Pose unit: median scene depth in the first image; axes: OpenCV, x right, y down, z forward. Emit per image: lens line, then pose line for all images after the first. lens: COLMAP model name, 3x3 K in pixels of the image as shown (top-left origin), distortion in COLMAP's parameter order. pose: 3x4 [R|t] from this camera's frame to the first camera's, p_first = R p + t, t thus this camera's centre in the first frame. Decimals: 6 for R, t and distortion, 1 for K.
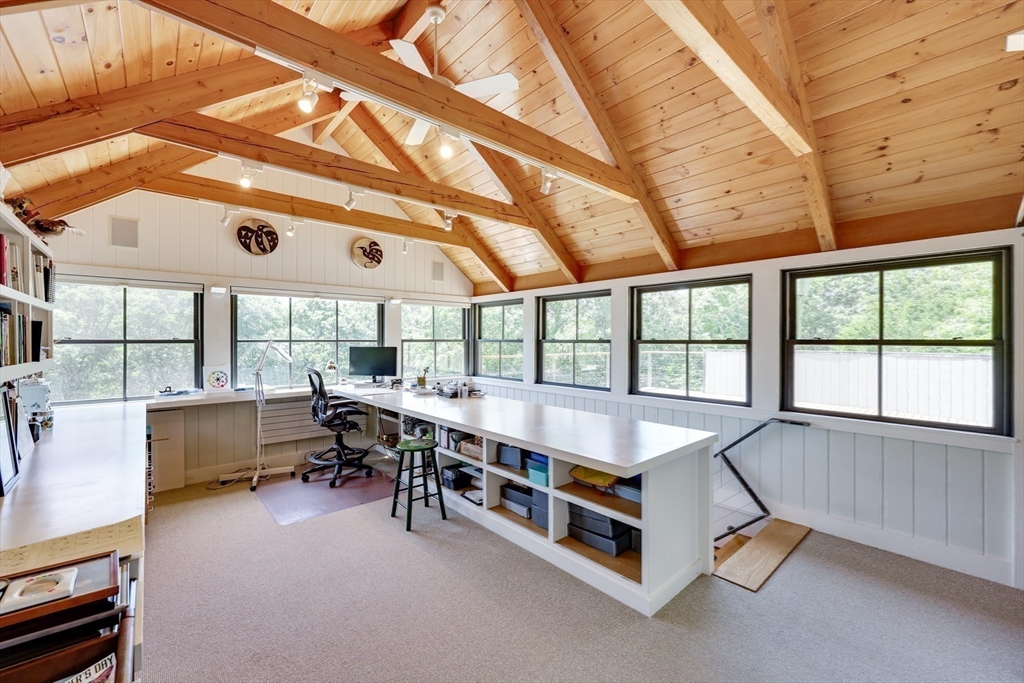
lens RADIAL K [[419.1, 0, 514.5], [0, 419.1, 341.6], [0, 0, 1]] dist [-0.001622, 0.000053]
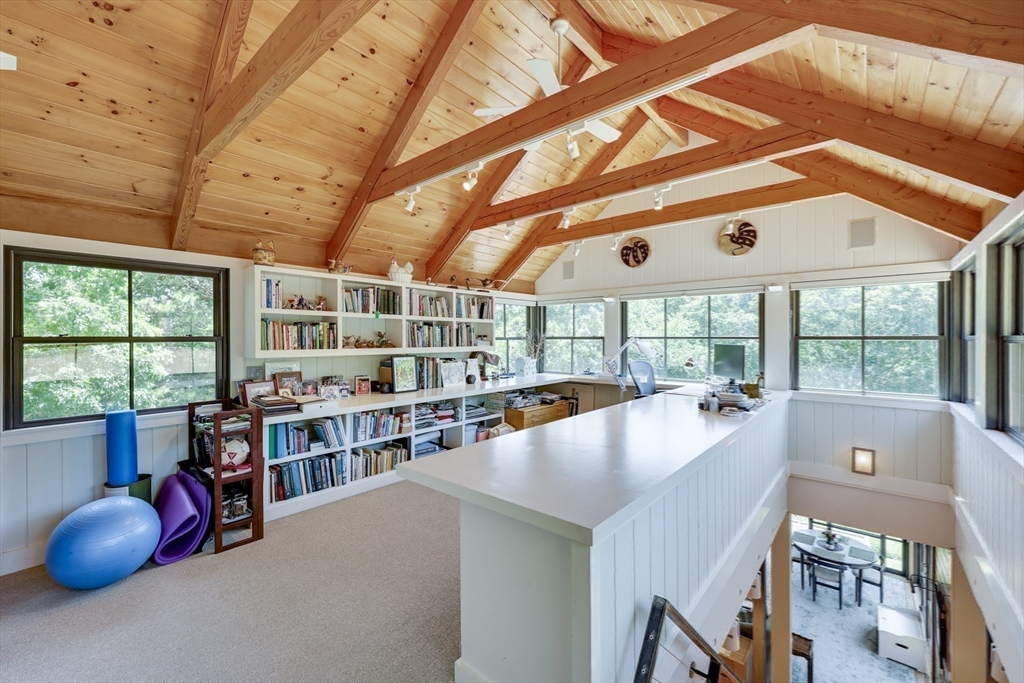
lens RADIAL K [[419.1, 0, 514.4], [0, 419.1, 339.7], [0, 0, 1]] dist [-0.001622, 0.000053]
pose [[0.146164, 0.004560, -0.989250, 0.509106], [0.000606, 0.999989, 0.004699, -0.002355], [0.989260, -0.001286, 0.146159, 0.455679]]
